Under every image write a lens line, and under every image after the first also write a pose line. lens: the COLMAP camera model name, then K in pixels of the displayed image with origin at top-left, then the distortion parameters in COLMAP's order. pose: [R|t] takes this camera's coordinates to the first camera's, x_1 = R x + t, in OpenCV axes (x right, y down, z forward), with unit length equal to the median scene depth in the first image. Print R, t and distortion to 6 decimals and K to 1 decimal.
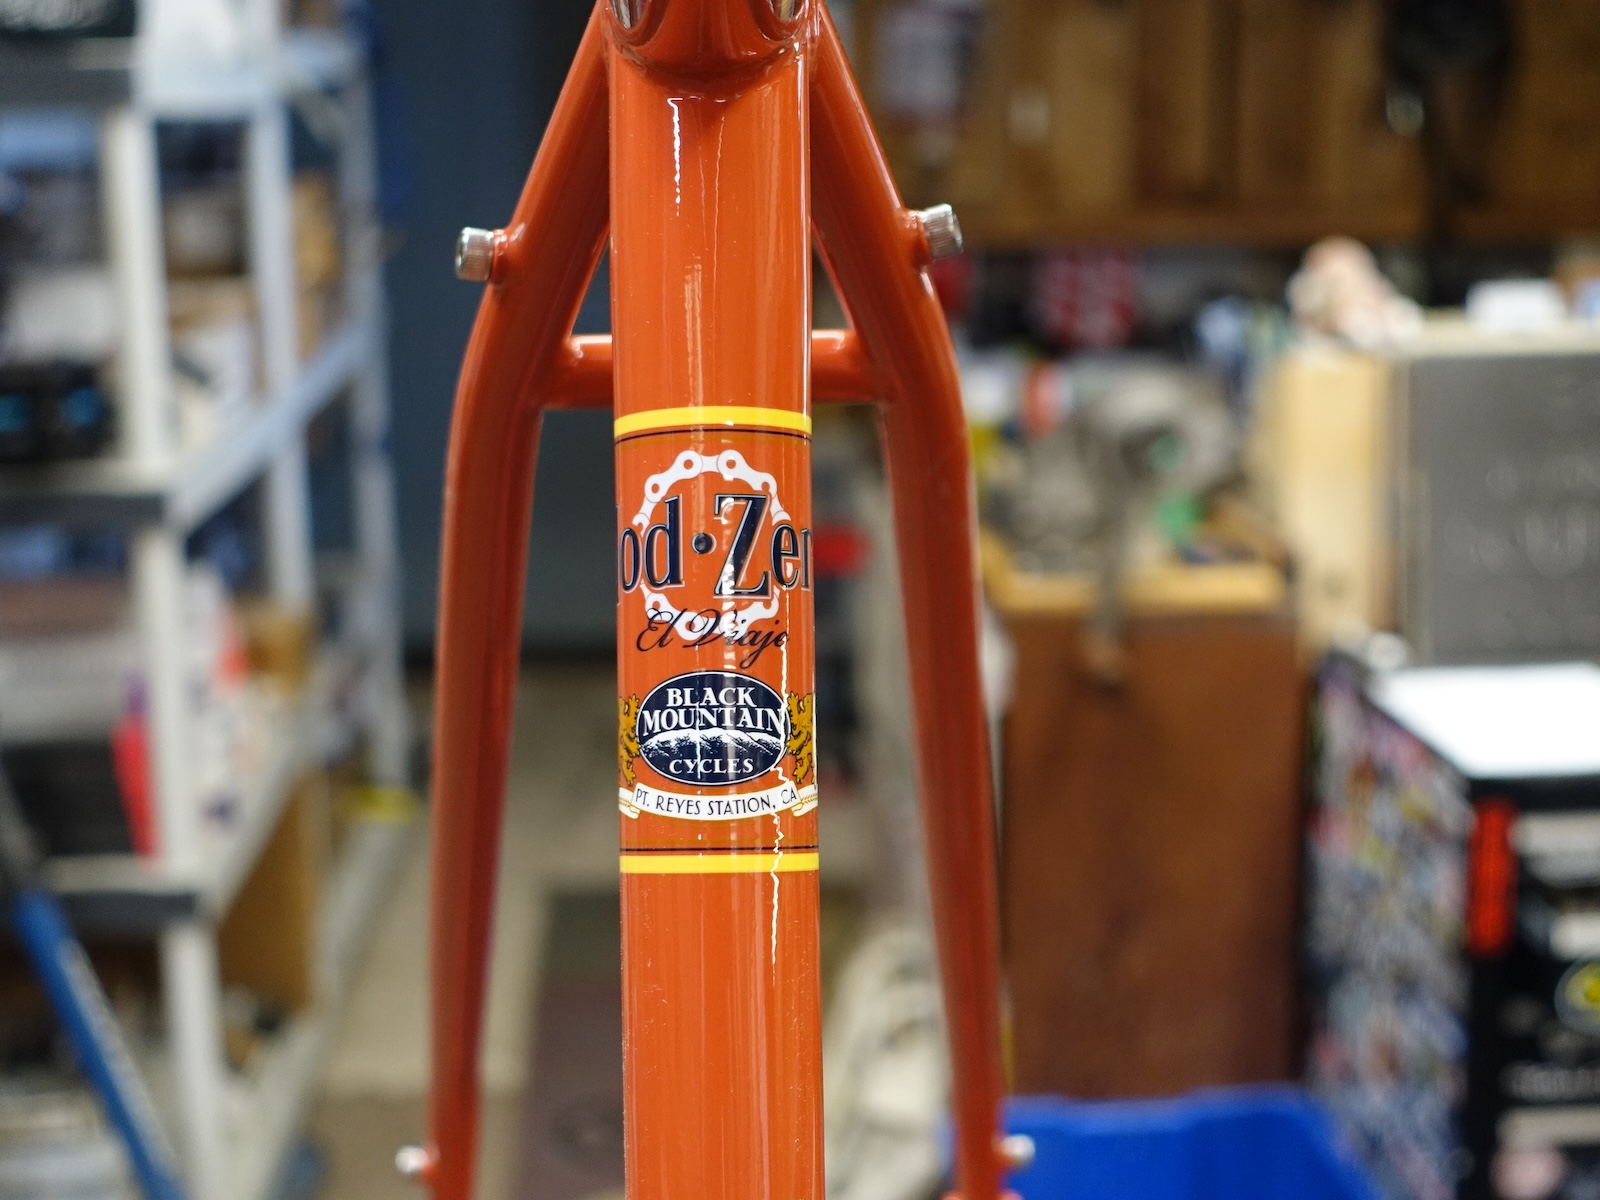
lens RADIAL K [[2616.7, 0, 800.0], [0, 2616.7, 600.0], [0, 0, 1]] dist [0.000733, 0.022040]
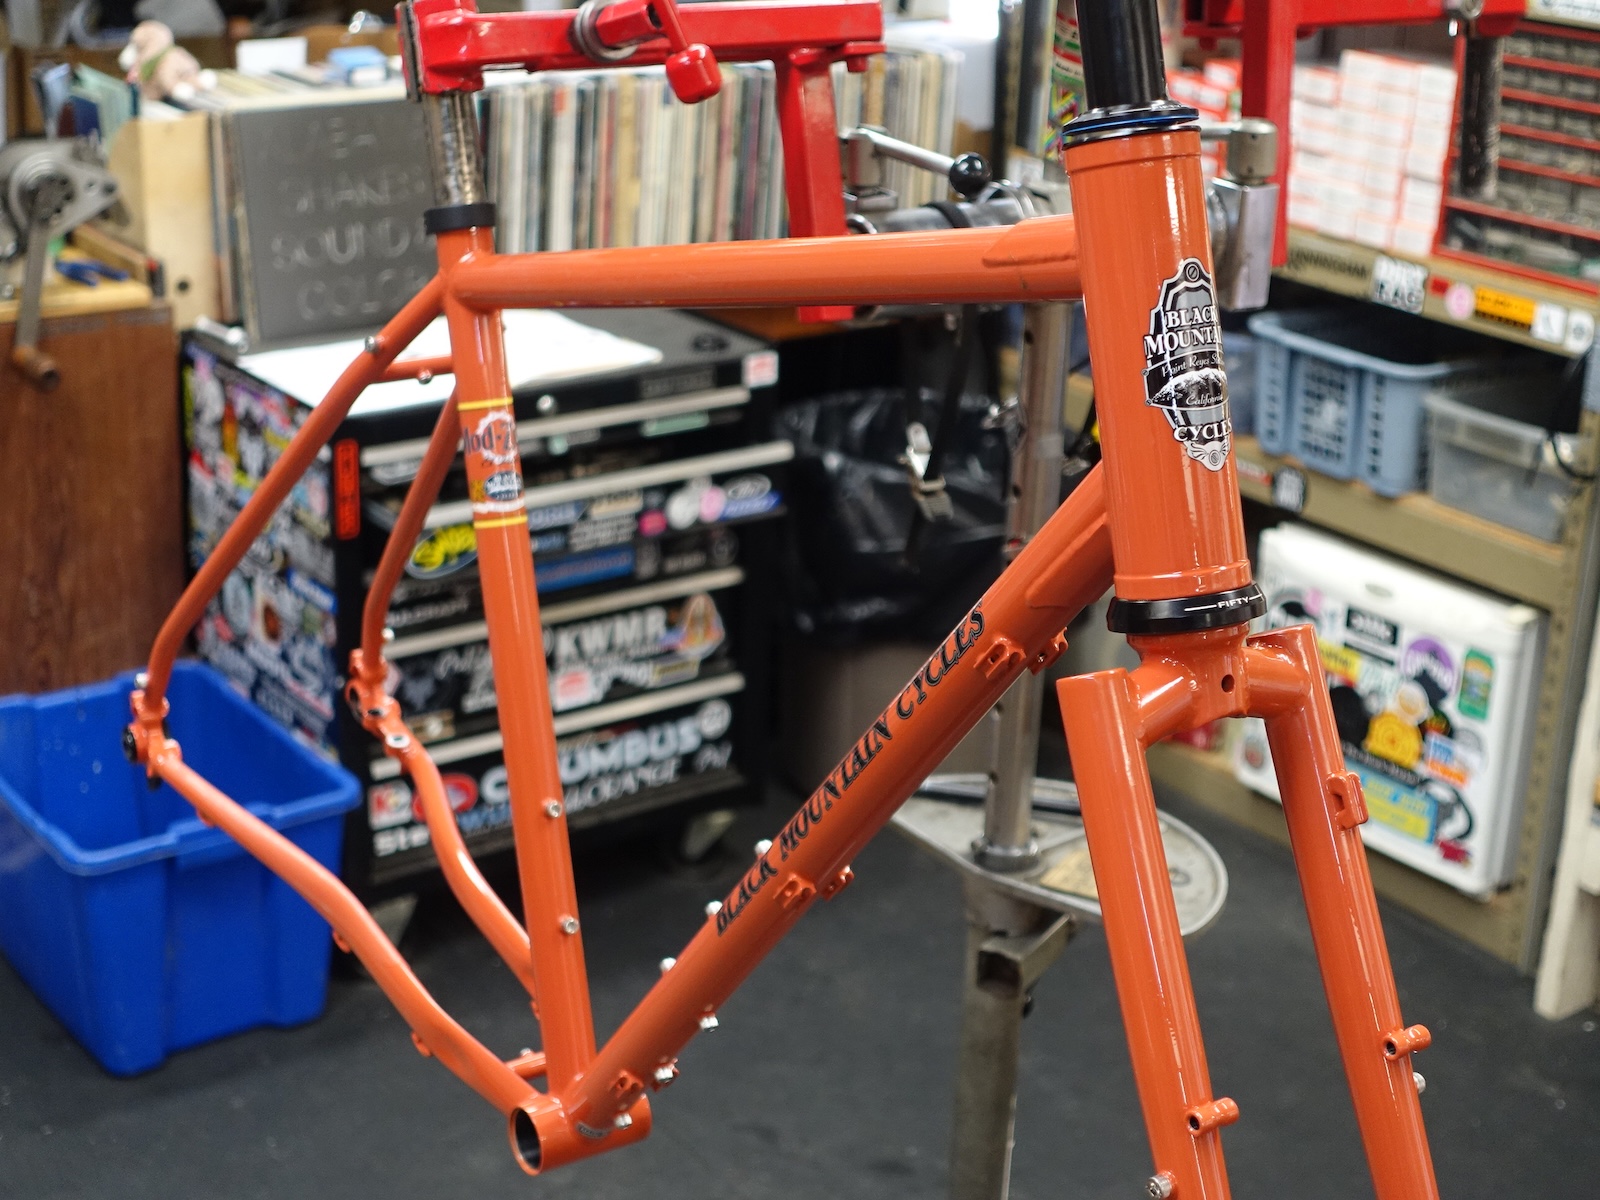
lens RADIAL K [[2377.8, 0, 800.0], [0, 2377.8, 600.0], [0, 0, 1]] dist [-0.015221, -0.002215]
pose [[0.860490, -0.141176, 0.489517, -0.164955], [0.063669, 0.983106, 0.171607, -0.042160], [-0.505474, -0.116499, 0.854941, -0.260379]]
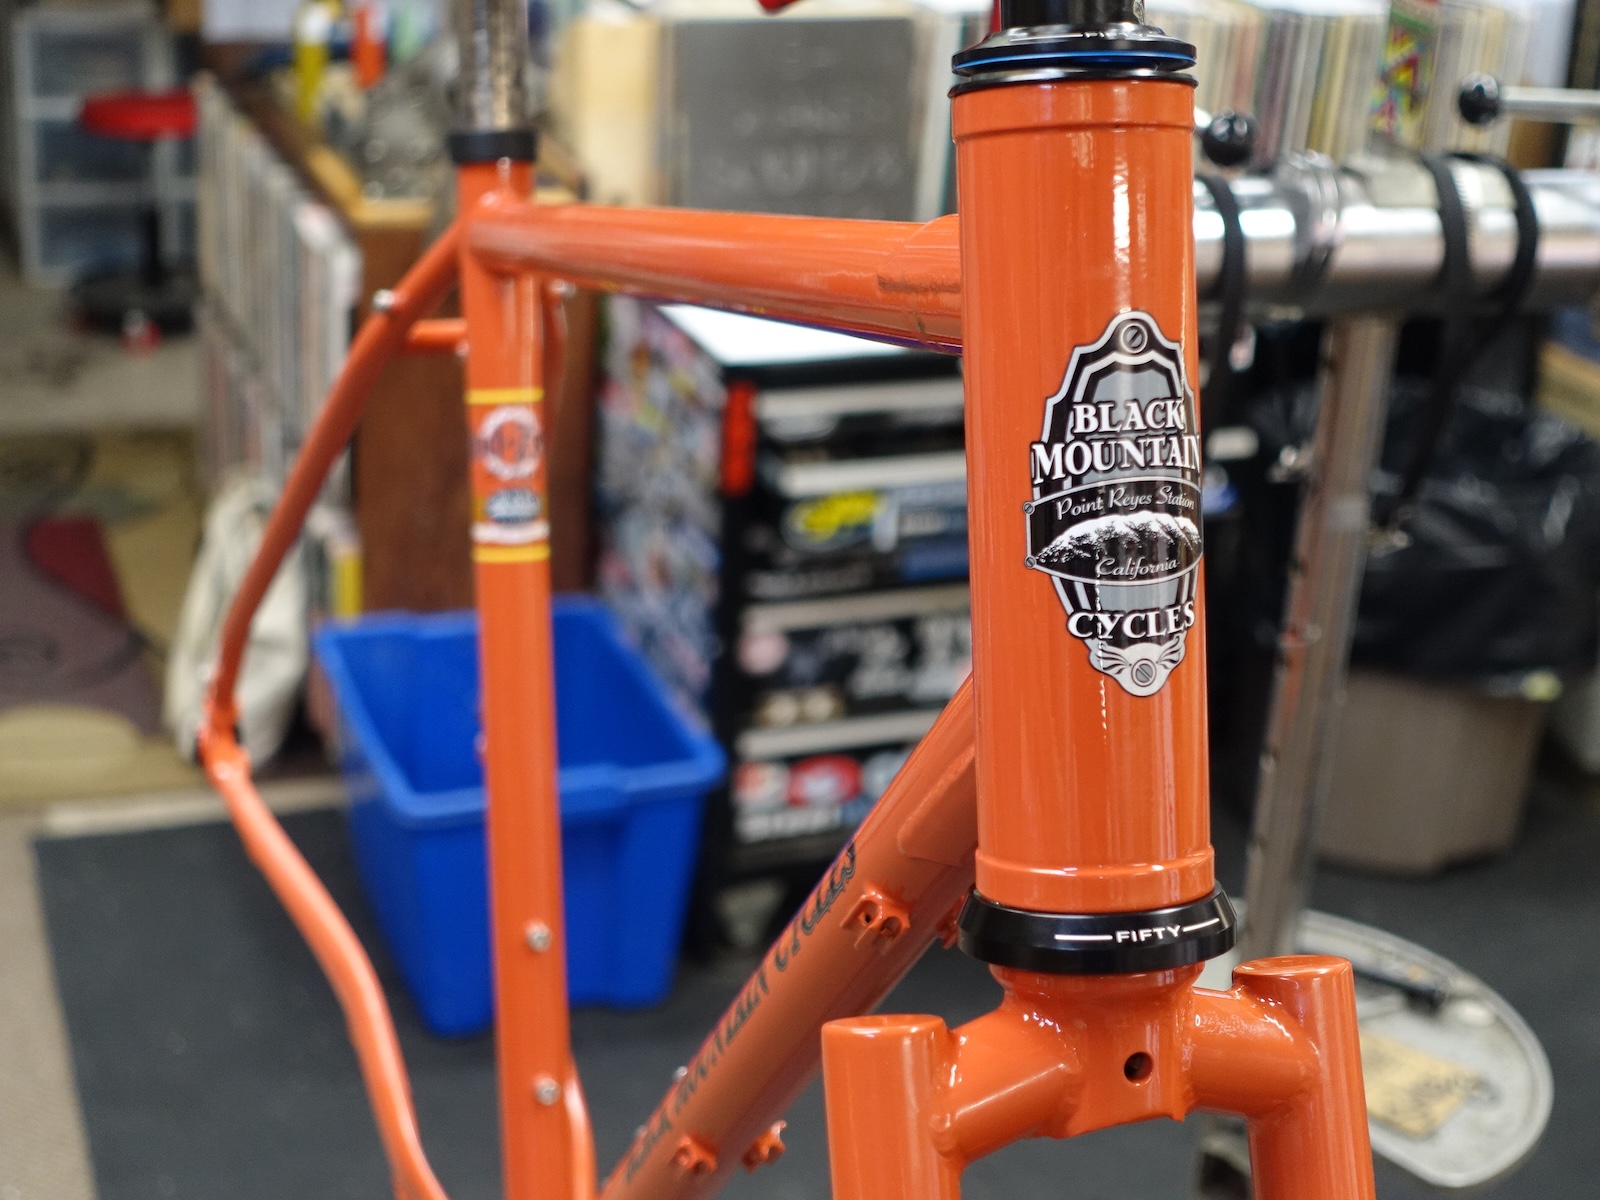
lens RADIAL K [[2443.8, 0, 833.8], [0, 2443.8, 607.4], [0, 0, 1]] dist [-0.021181, -0.068353]
pose [[0.954461, -0.046739, 0.294651, -0.058478], [-0.009976, 0.982099, 0.188102, -0.041584], [-0.298168, -0.182476, 0.936909, -0.192203]]
